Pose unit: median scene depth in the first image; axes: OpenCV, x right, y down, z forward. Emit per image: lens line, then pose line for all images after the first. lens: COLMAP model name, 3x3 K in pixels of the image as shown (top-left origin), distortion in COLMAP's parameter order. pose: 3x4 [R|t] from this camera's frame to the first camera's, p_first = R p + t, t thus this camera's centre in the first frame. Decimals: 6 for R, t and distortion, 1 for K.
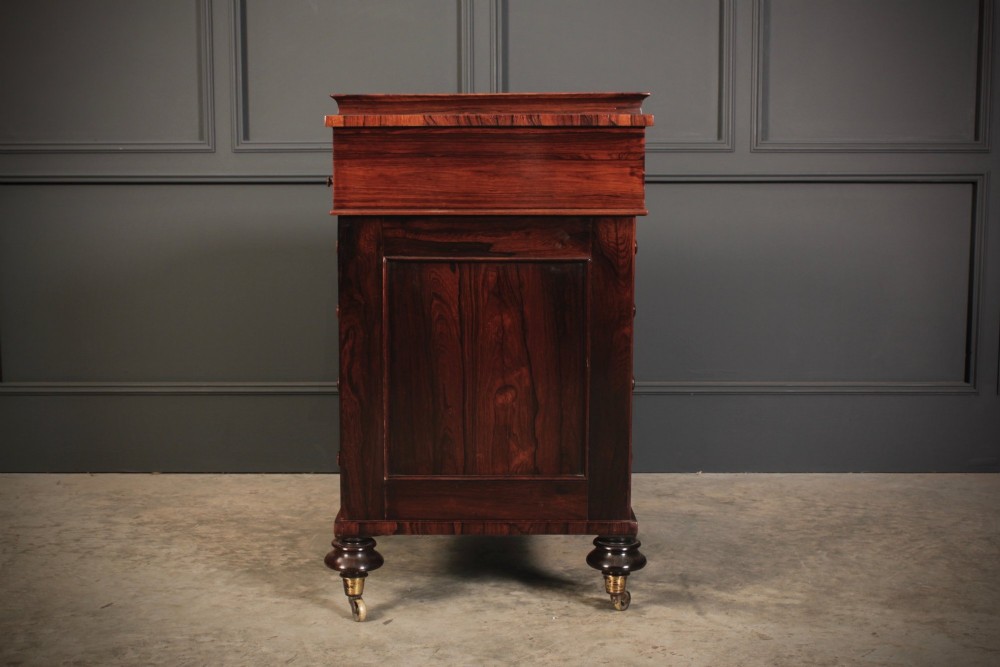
lens RADIAL K [[1367.0, 0, 498.5], [0, 1367.0, 335.4], [0, 0, 1]] dist [-0.017142, 0.073017]
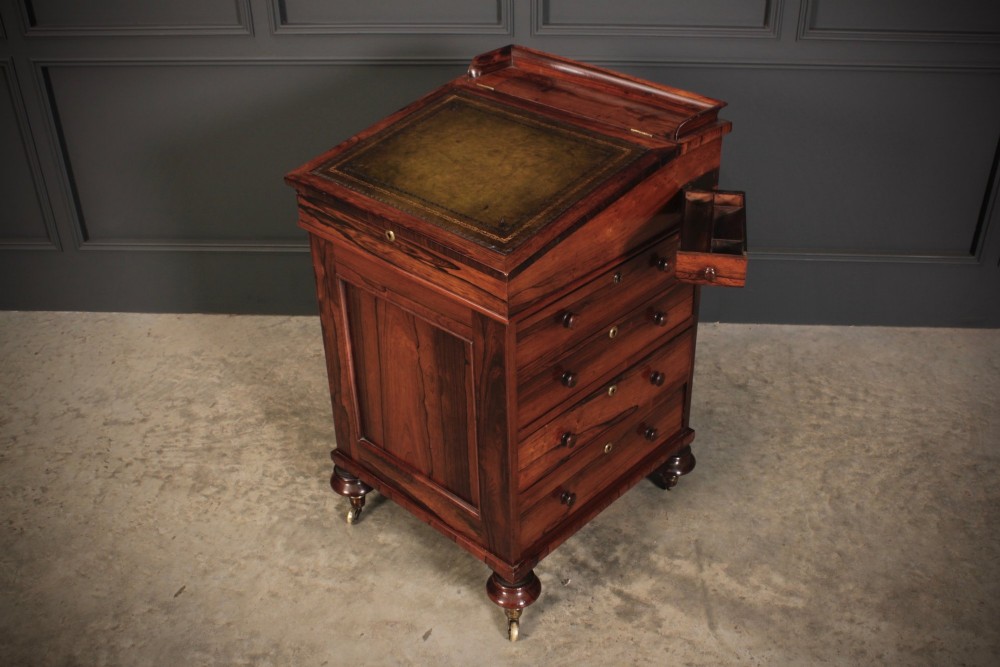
lens RADIAL K [[1013.1, 0, 504.1], [0, 1013.1, 335.7], [0, 0, 1]] dist [-0.110042, 0.110845]
pose [[0.999162, 0.015109, -0.038037, 0.007564], [0.002325, 0.906911, 0.421316, -0.318306], [0.040862, -0.421052, 0.906116, 0.334582]]
